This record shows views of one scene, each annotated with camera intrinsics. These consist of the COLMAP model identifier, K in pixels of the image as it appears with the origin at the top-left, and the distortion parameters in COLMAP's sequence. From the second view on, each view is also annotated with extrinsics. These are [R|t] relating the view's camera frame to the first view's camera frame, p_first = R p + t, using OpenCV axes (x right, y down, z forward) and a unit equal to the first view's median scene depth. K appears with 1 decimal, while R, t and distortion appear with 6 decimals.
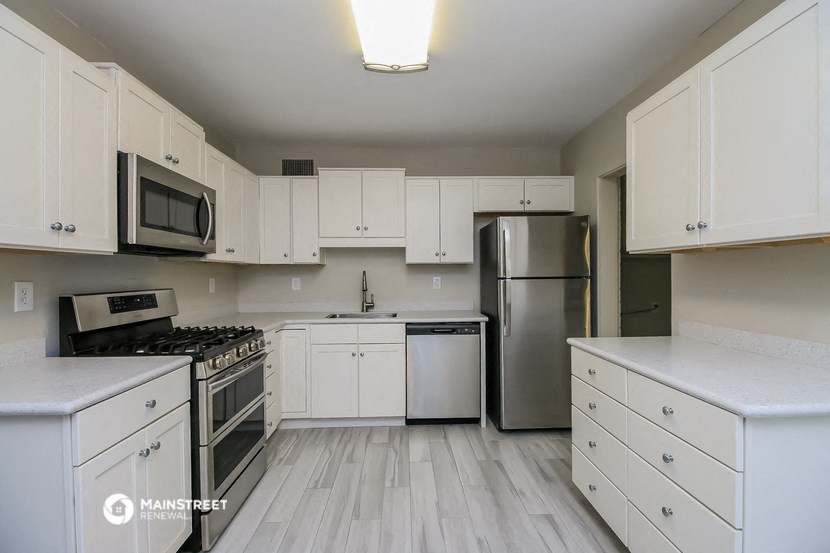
lens RADIAL K [[381.6, 0, 417.8], [0, 381.6, 278.0], [0, 0, 1]] dist [0.001251, -0.000521]
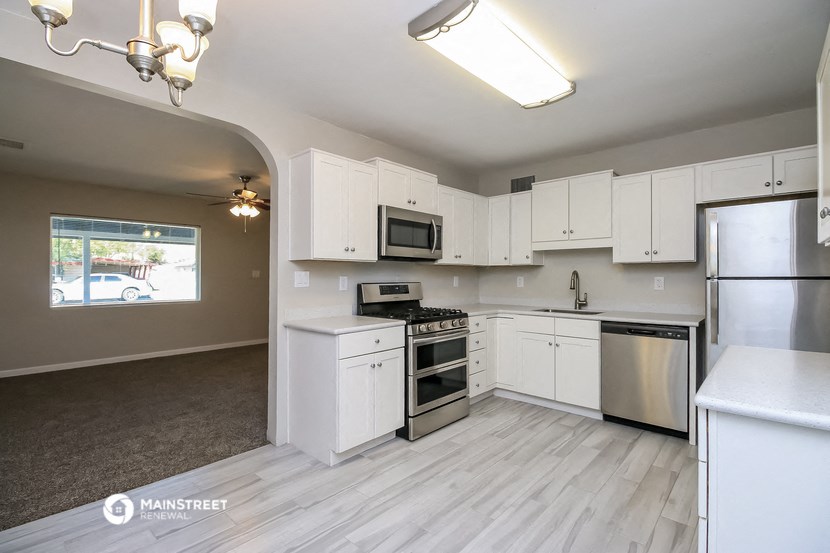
lens RADIAL K [[381.6, 0, 417.8], [0, 381.6, 278.0], [0, 0, 1]] dist [0.001251, -0.000521]
pose [[0.717985, 0.009193, -0.695998, 0.354471], [-0.010955, 0.999938, 0.001906, 0.005827], [0.695972, 0.006256, 0.718042, -0.100672]]
